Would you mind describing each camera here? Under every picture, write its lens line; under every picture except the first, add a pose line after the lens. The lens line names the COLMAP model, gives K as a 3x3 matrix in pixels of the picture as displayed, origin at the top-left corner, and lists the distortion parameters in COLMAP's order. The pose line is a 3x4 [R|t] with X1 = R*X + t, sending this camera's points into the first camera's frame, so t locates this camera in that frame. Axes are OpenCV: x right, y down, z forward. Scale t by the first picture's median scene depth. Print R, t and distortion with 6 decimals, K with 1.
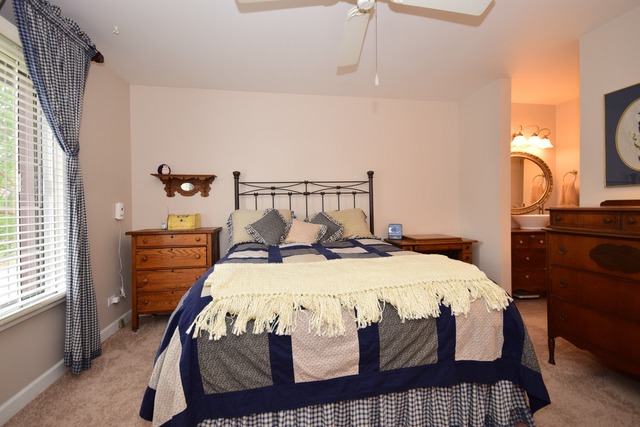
lens RADIAL K [[298.7, 0, 319.3], [0, 298.7, 212.1], [0, 0, 1]] dist [0.025309, 0.000210]
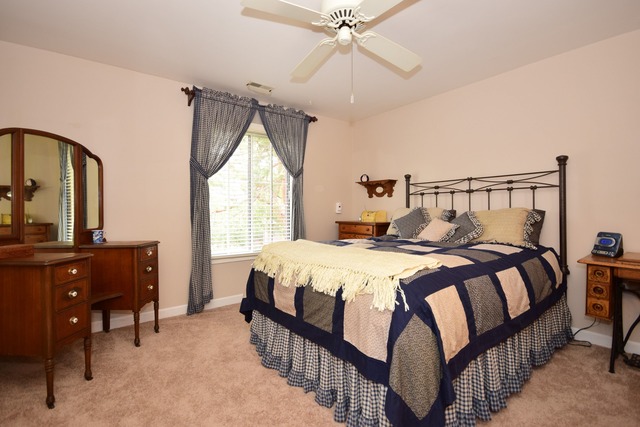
lens RADIAL K [[298.7, 0, 316.8], [0, 298.7, 208.8], [0, 0, 1]] dist [0.025309, 0.000210]
pose [[0.473096, 0.012646, -0.880920, 0.608267], [-0.025897, 0.999665, 0.000442, 0.004353], [0.880630, 0.022604, 0.473265, 0.164948]]
